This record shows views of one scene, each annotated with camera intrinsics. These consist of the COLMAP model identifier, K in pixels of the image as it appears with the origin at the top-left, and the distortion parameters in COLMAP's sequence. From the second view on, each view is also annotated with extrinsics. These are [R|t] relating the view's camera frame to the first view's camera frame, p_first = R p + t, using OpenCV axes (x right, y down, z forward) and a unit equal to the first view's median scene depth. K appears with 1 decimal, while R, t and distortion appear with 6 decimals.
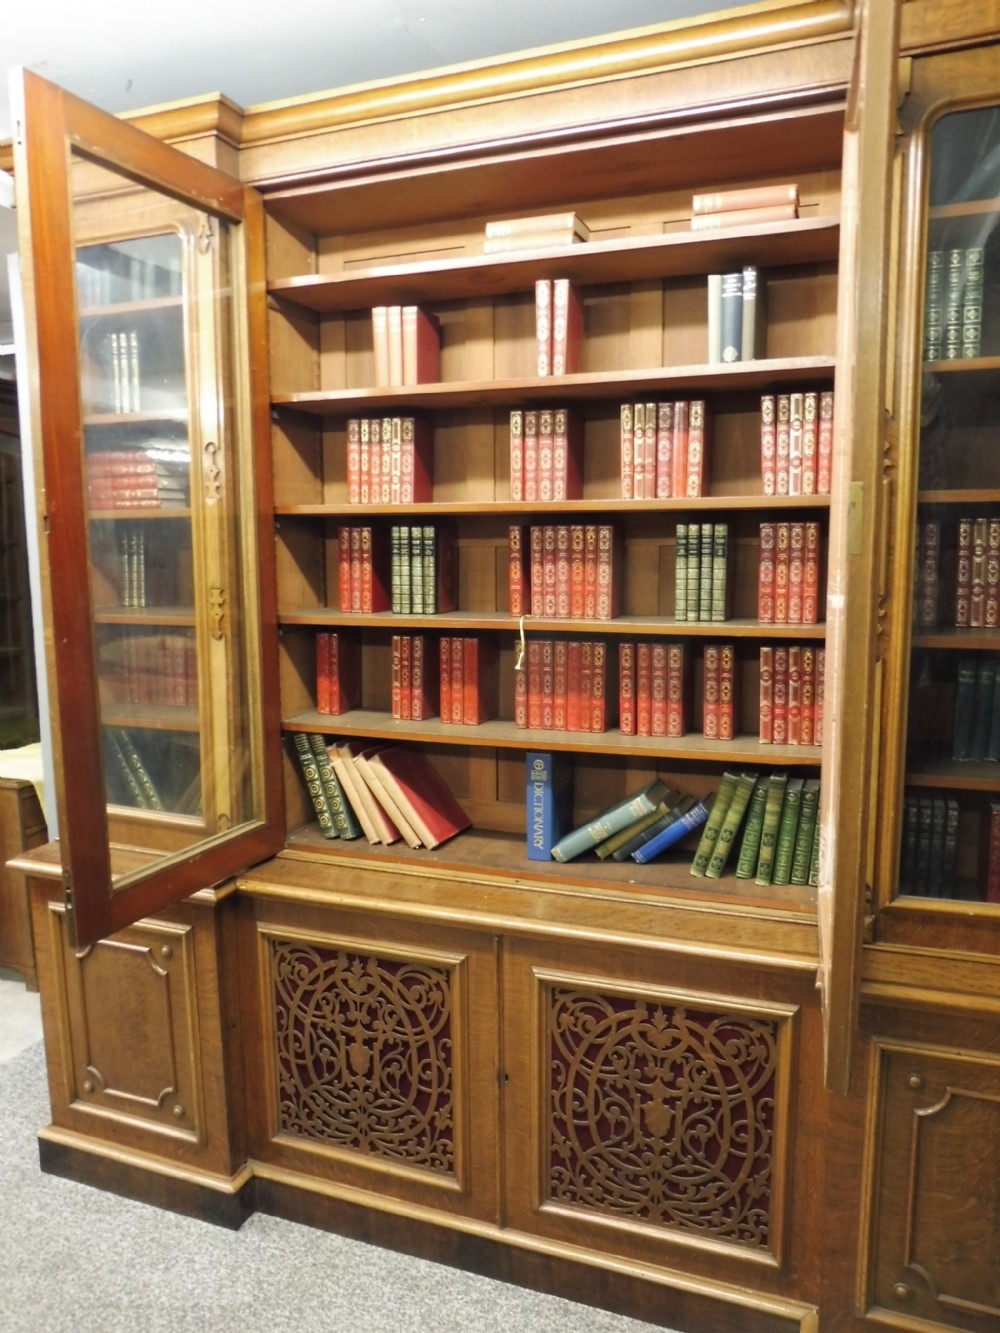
lens RADIAL K [[967.1, 0, 496.7], [0, 967.1, 669.6], [0, 0, 1]] dist [-0.043576, 0.002865]
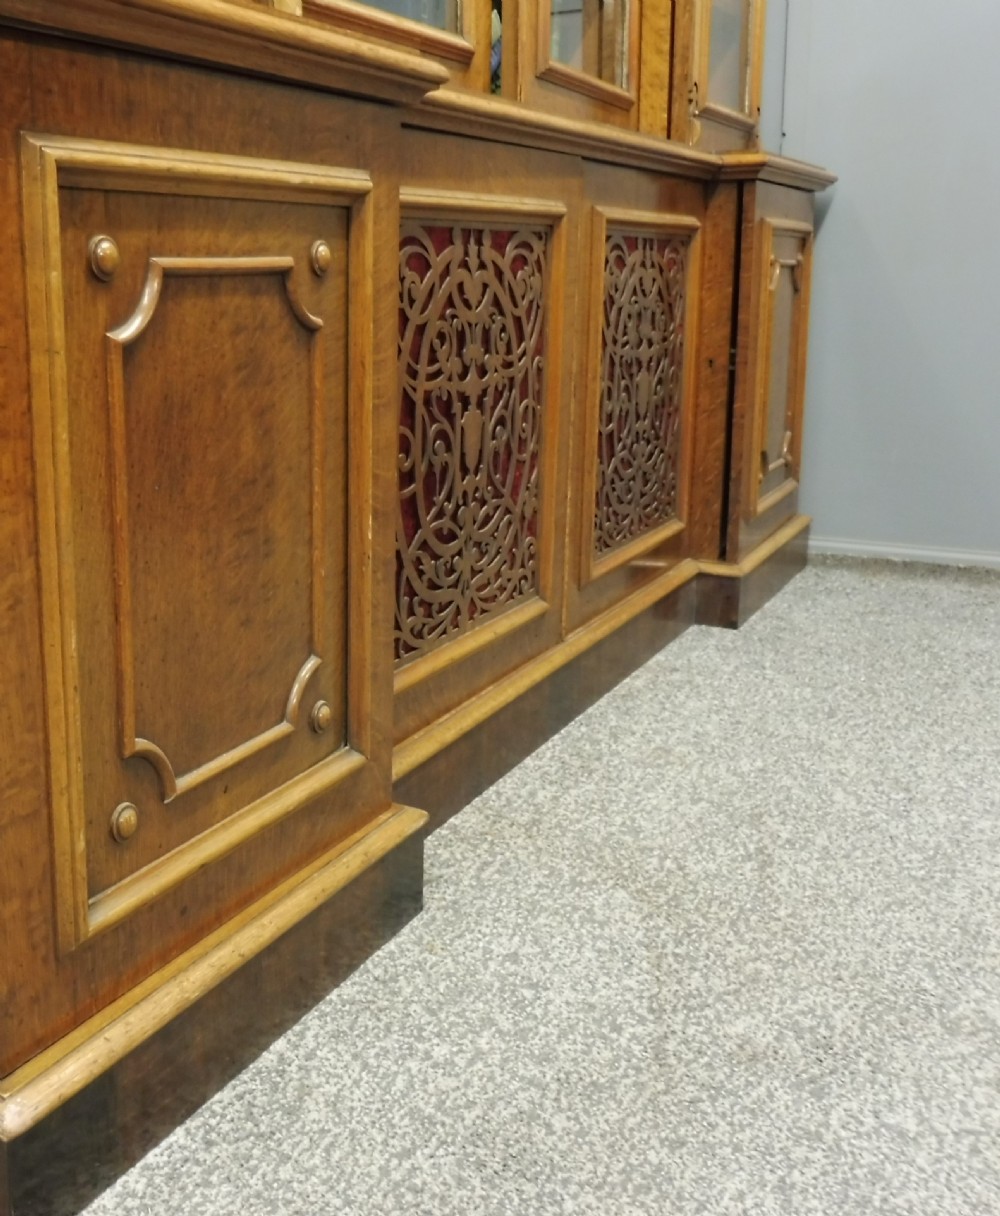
lens RADIAL K [[1296.2, 0, 233.8], [0, 1296.2, 550.7], [0, 0, 1]] dist [-0.046296, 0.000000]
pose [[0.238664, -0.198378, 0.950624, -0.887191], [0.149659, 0.974731, 0.165835, 0.333444], [-0.959501, 0.102691, 0.262322, 0.962933]]
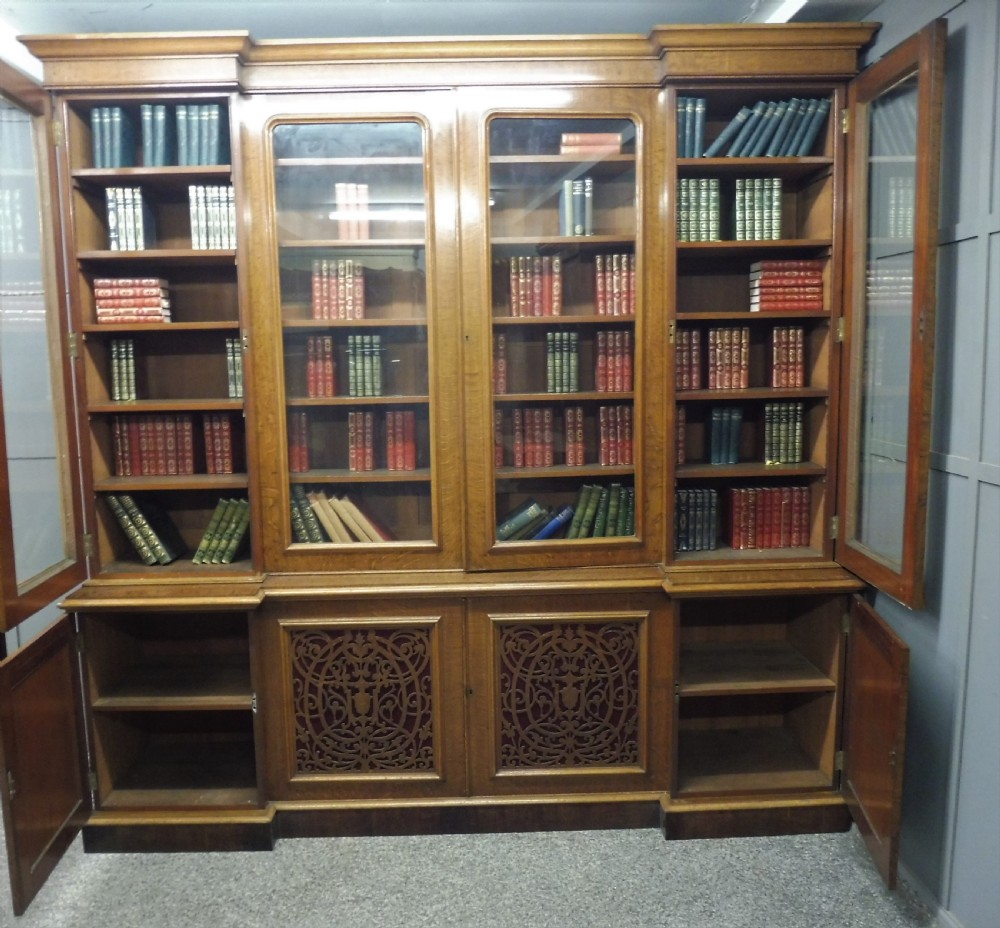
lens RADIAL K [[893.5, 0, 492.4], [0, 893.5, 470.4], [0, 0, 1]] dist [-0.025947, -0.051964]
pose [[0.924890, -0.059241, 0.375592, -0.452488], [0.062497, 0.998039, 0.003519, 0.064901], [-0.375064, 0.020218, 0.926779, -0.326788]]
